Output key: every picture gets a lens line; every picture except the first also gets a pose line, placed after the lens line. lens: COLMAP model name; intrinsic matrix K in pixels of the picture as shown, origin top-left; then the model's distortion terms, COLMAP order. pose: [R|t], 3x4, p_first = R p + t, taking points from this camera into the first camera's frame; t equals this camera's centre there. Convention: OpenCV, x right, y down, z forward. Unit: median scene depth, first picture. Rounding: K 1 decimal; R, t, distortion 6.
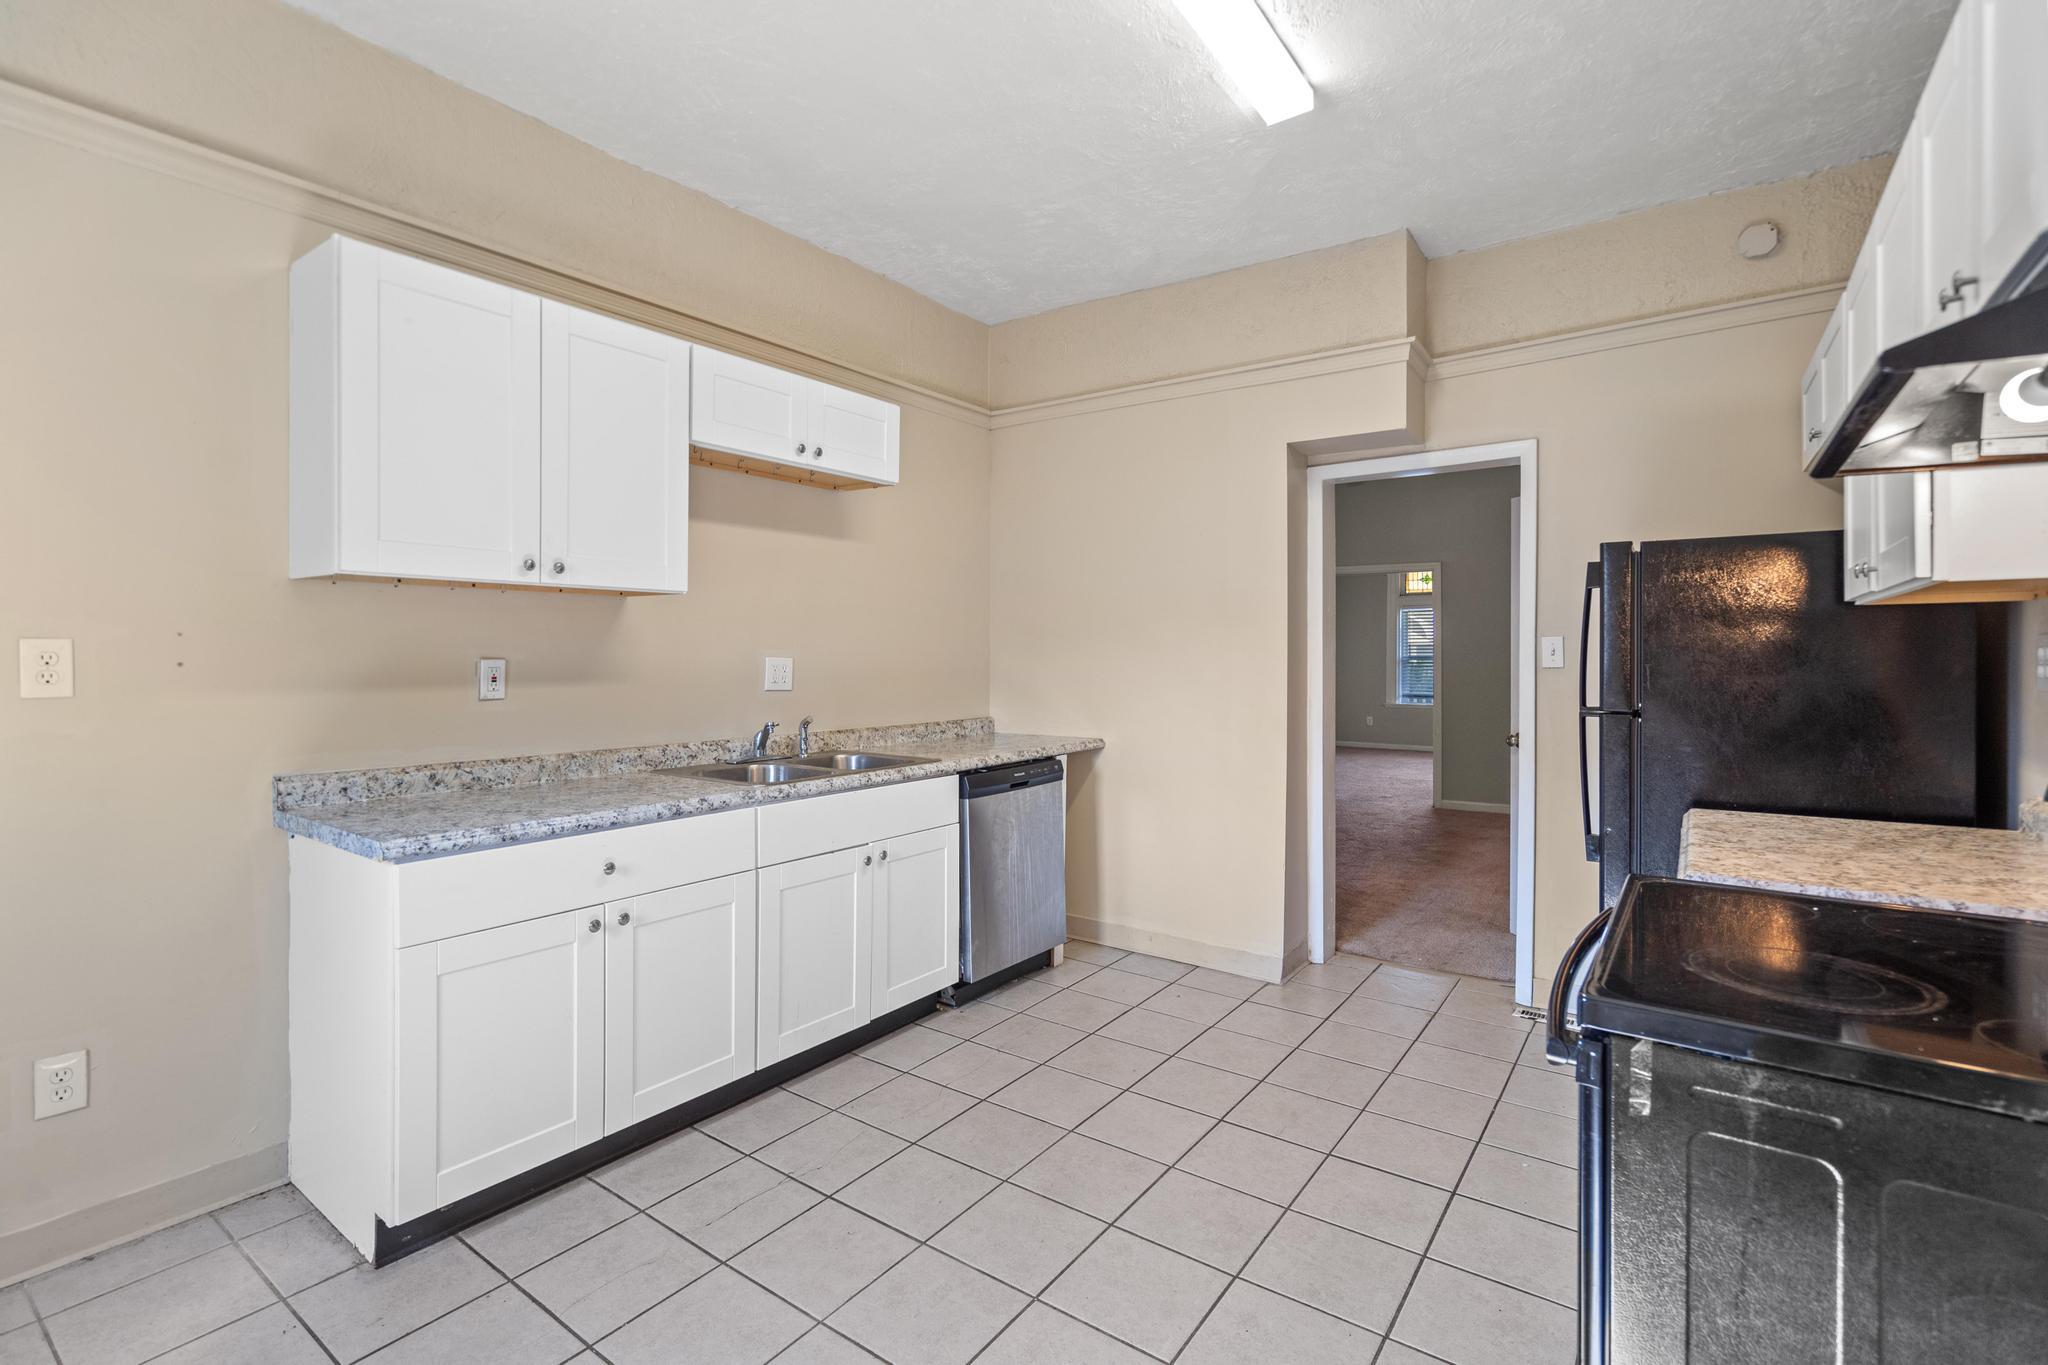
lens RADIAL K [[965.2, 0, 995.9], [0, 965.2, 648.4], [0, 0, 1]] dist [-0.004256, 0.001222]
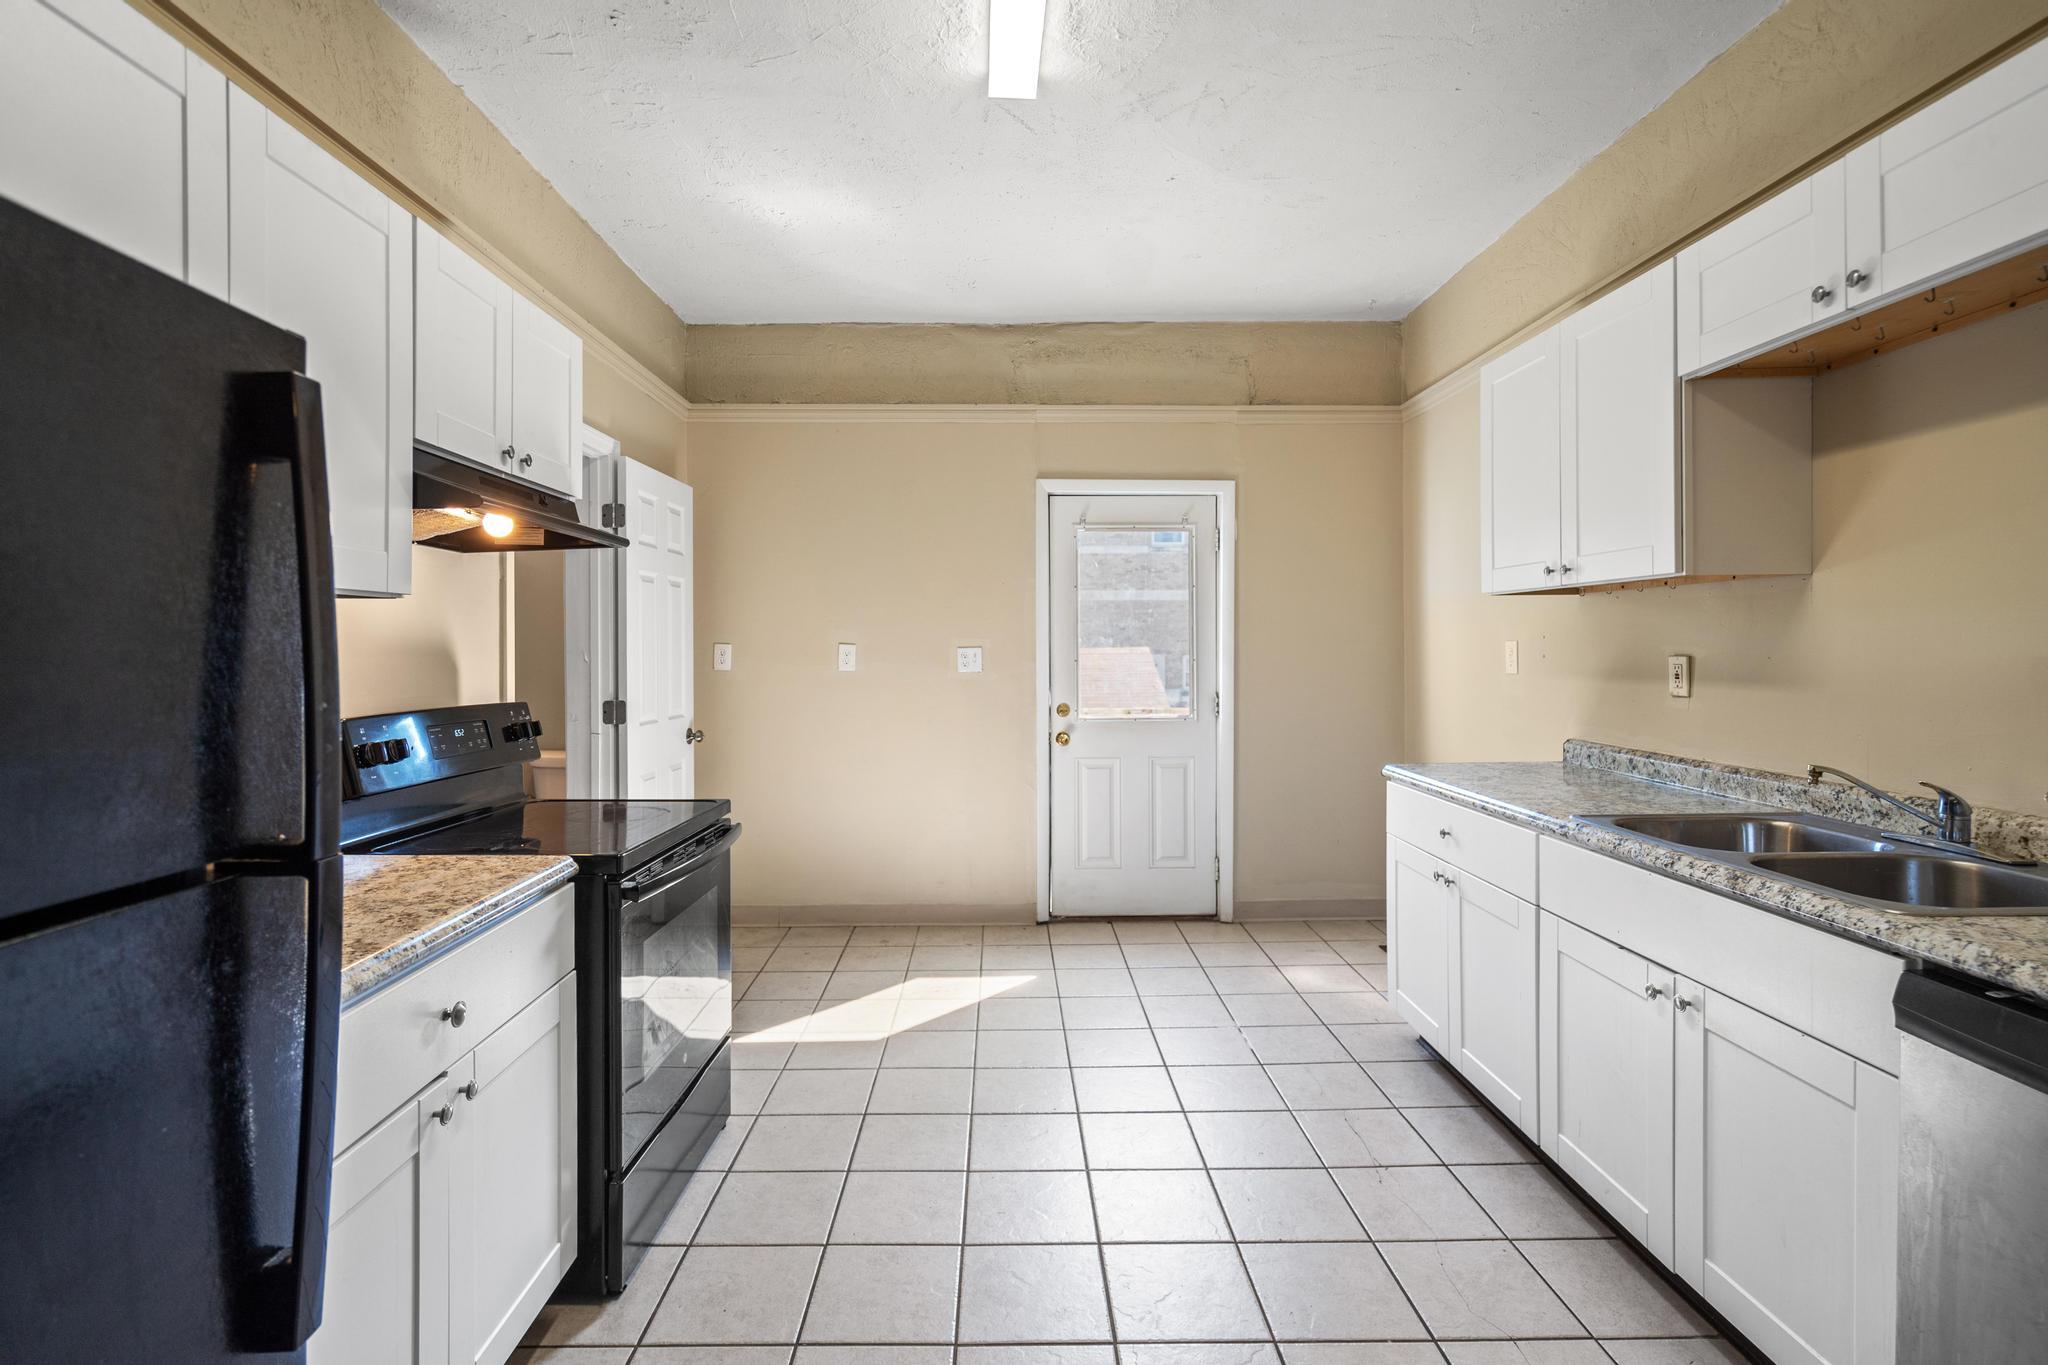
lens RADIAL K [[965.2, 0, 1022.8], [0, 965.2, 661.6], [0, 0, 1]] dist [-0.004256, 0.001222]
pose [[-0.792152, 0.011865, -0.610209, 0.641265], [0.005127, 0.999905, 0.012786, 0.001253], [0.610303, 0.007000, -0.792137, 1.439325]]
